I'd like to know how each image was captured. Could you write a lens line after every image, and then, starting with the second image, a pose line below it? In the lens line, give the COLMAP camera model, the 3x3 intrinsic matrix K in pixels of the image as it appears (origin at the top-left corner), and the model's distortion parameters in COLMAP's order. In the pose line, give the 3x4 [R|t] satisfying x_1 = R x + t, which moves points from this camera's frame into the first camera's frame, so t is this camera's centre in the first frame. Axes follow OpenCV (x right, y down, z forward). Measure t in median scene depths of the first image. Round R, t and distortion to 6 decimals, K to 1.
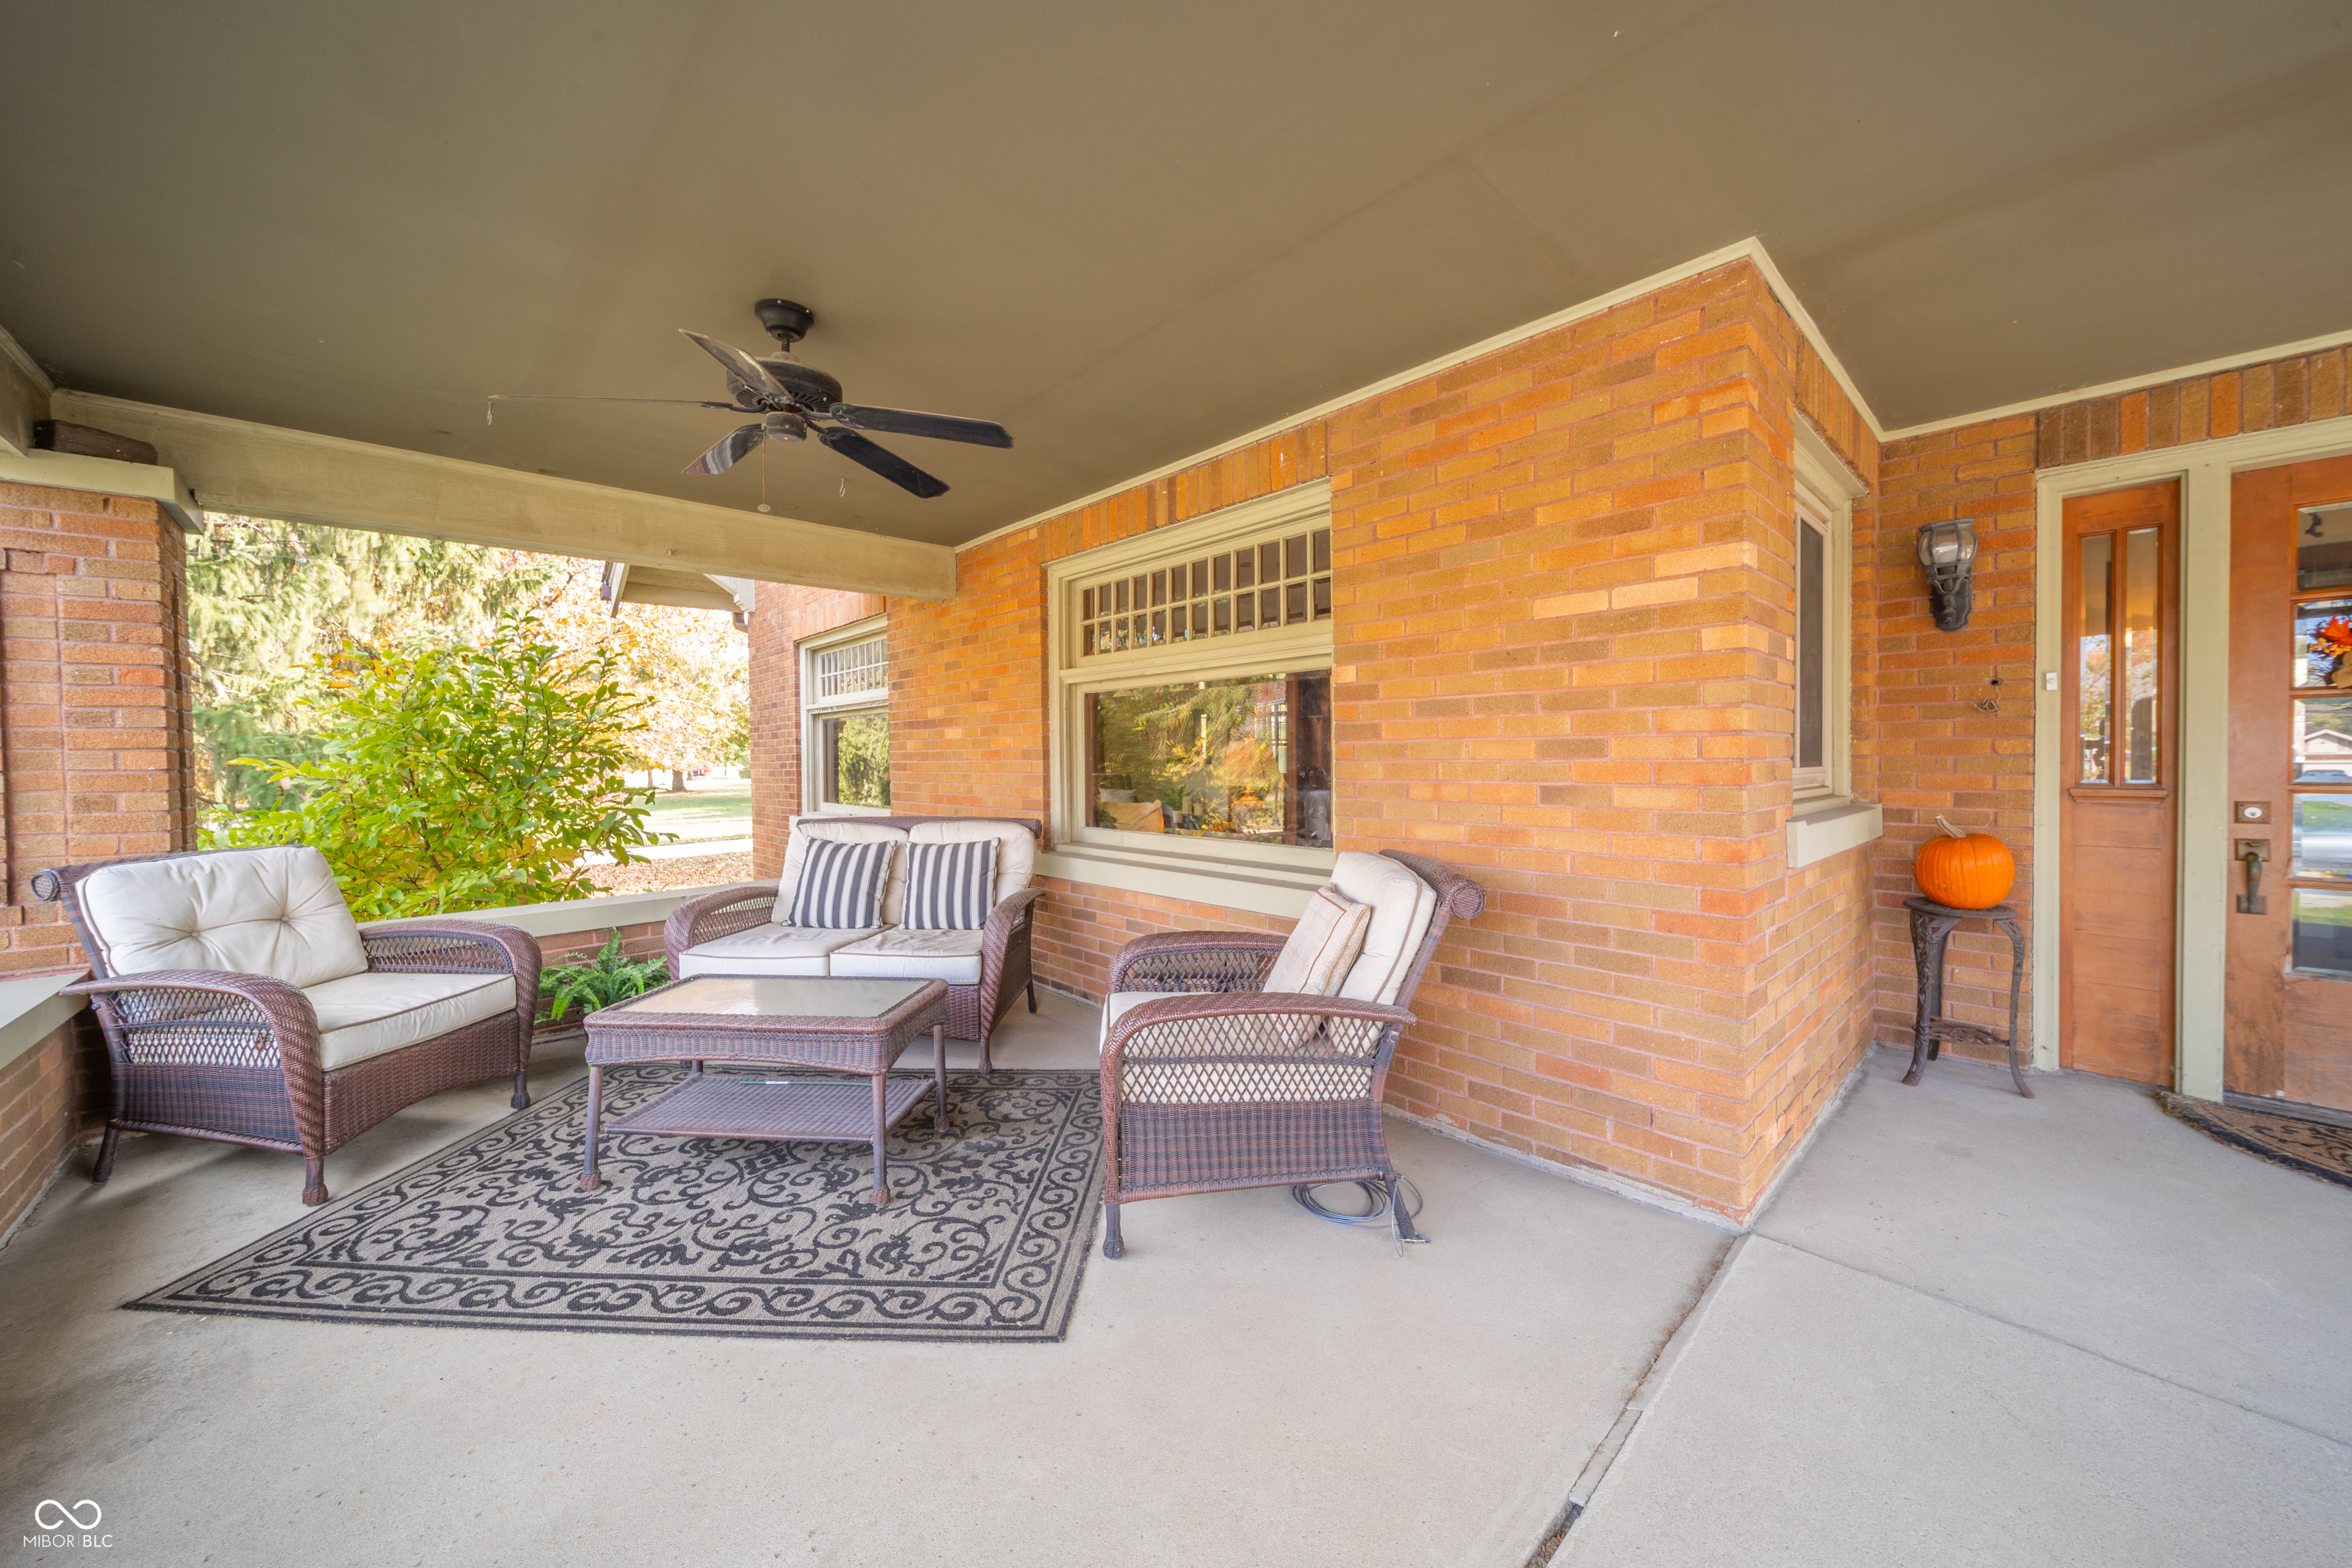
lens RADIAL K [[837.2, 0, 1179.3], [0, 837.2, 771.6], [0, 0, 1]] dist [-0.000103, -0.000808]
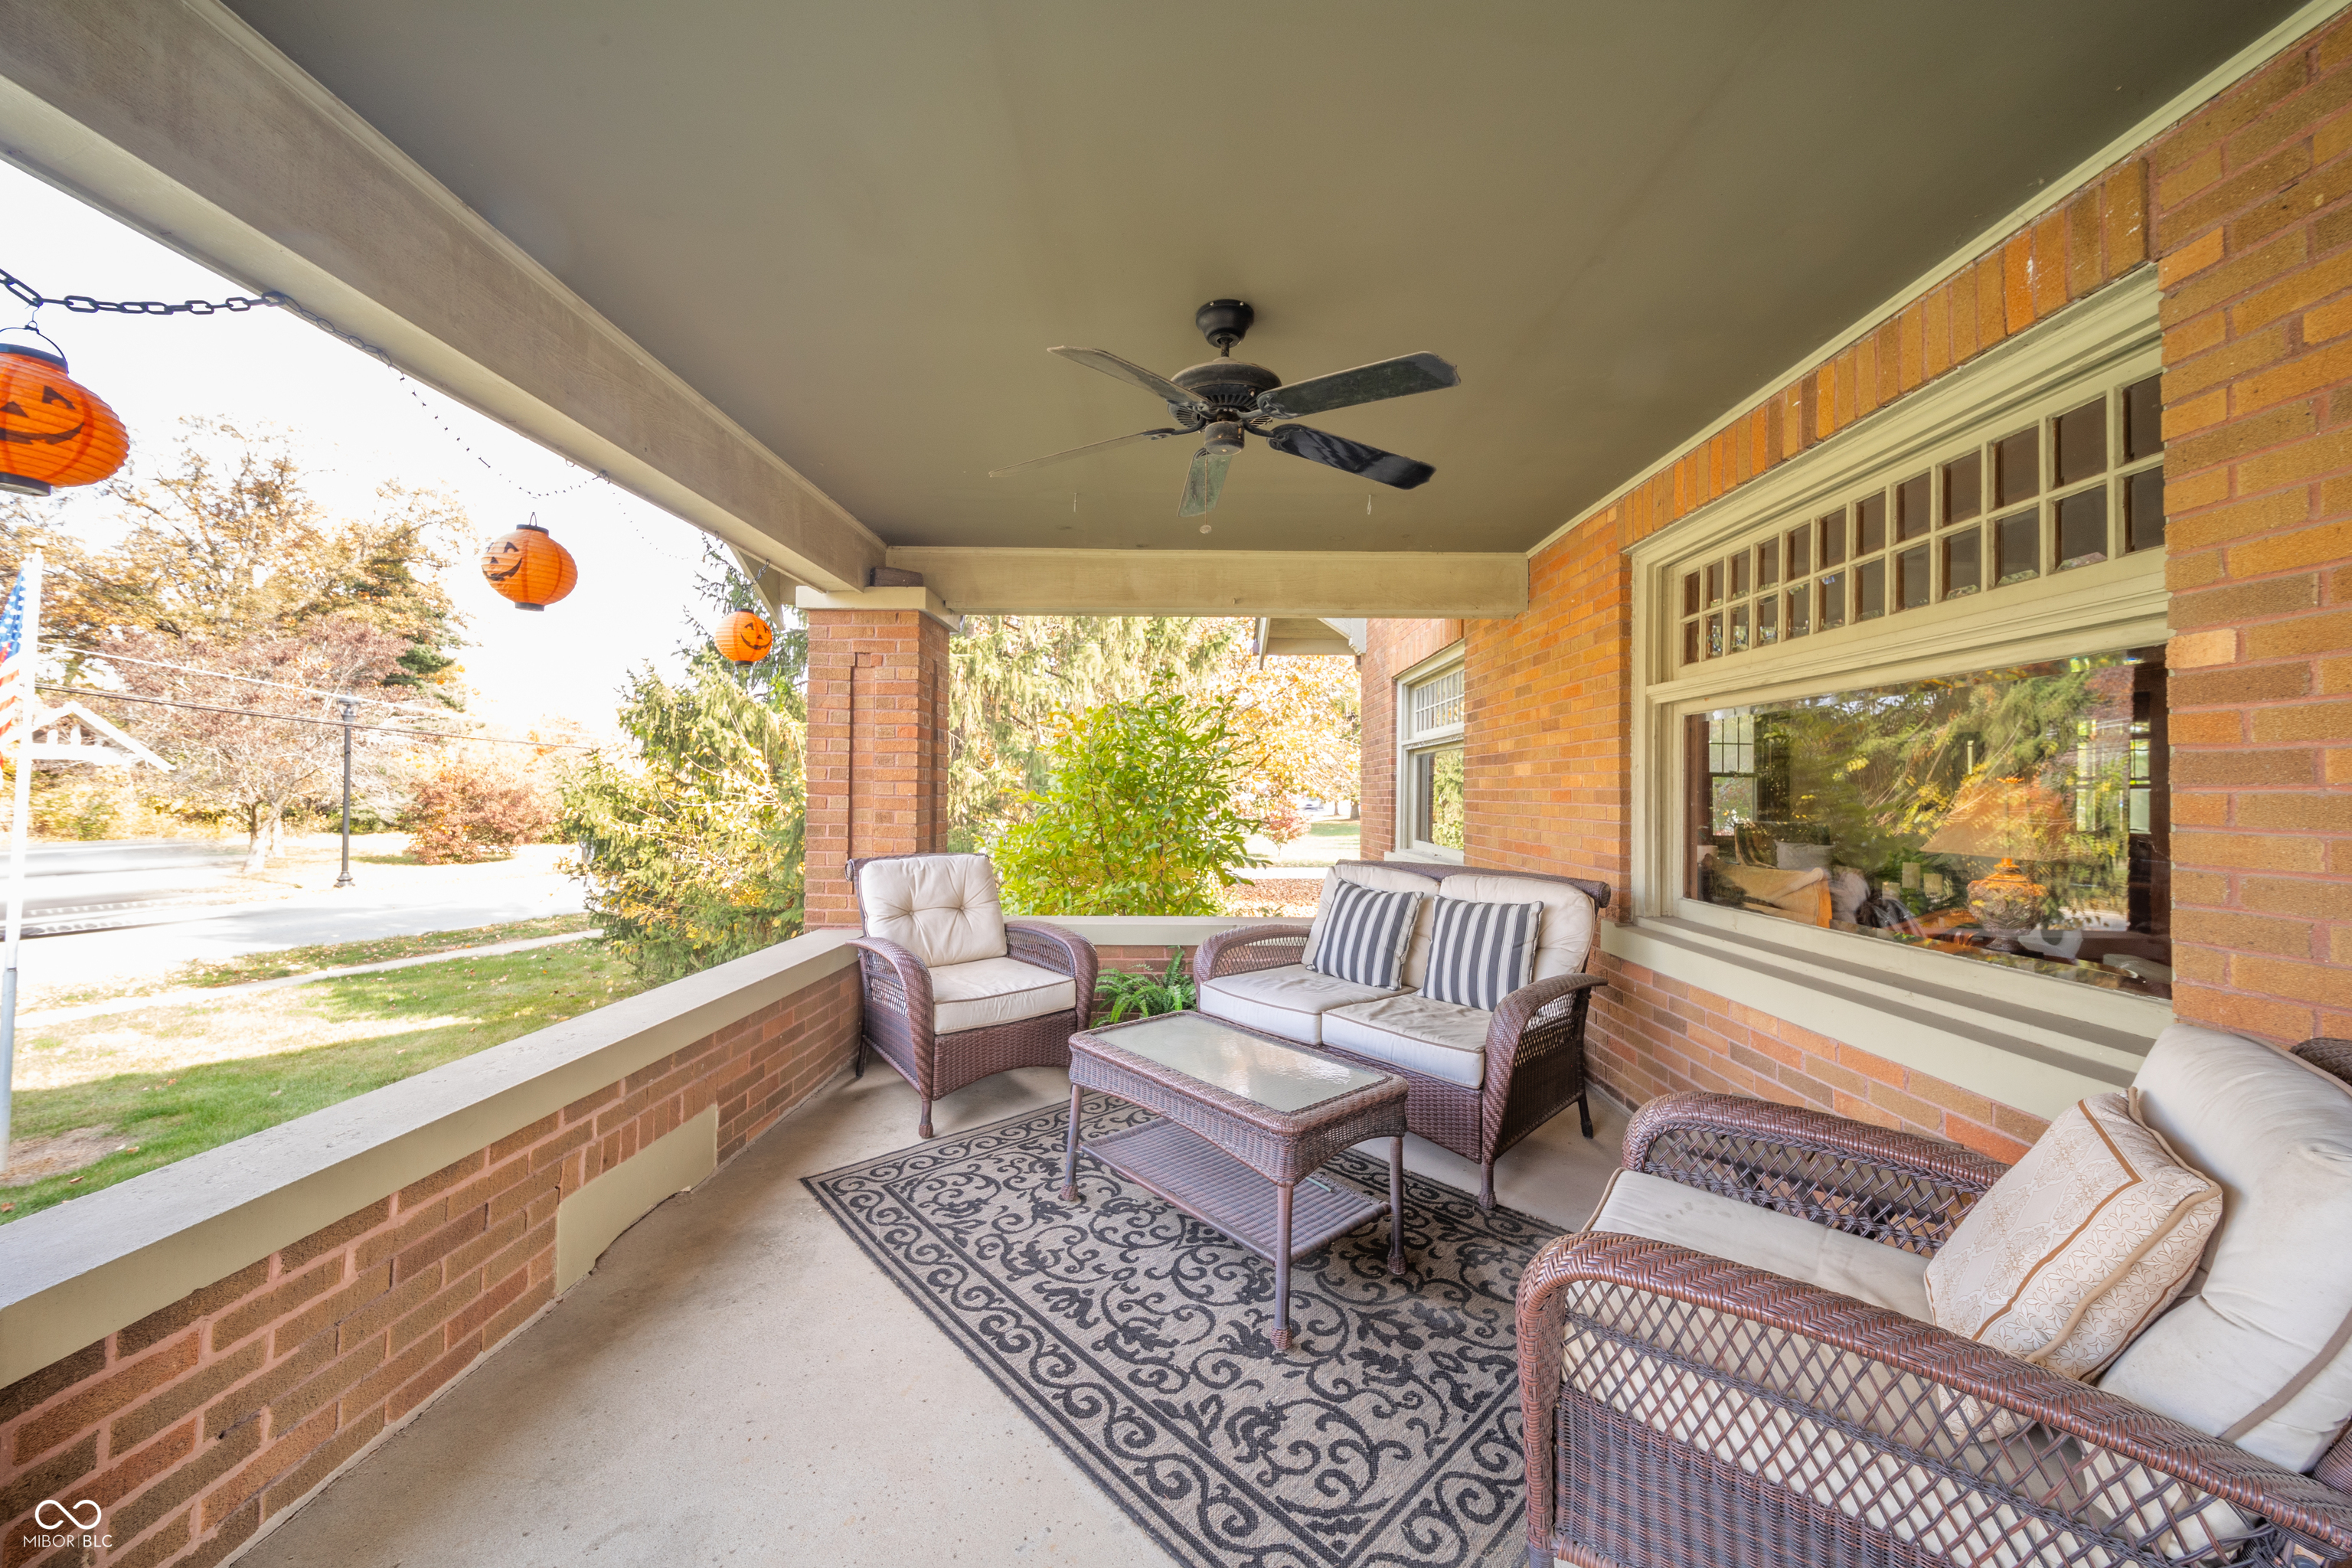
lens RADIAL K [[837.2, 0, 1171.7], [0, 837.2, 776.2], [0, 0, 1]] dist [-0.000103, -0.000808]
pose [[0.727890, 0.005801, -0.685669, 0.100843], [-0.030404, 0.999254, -0.023823, -0.014511], [0.685019, 0.038188, 0.727523, 0.256467]]
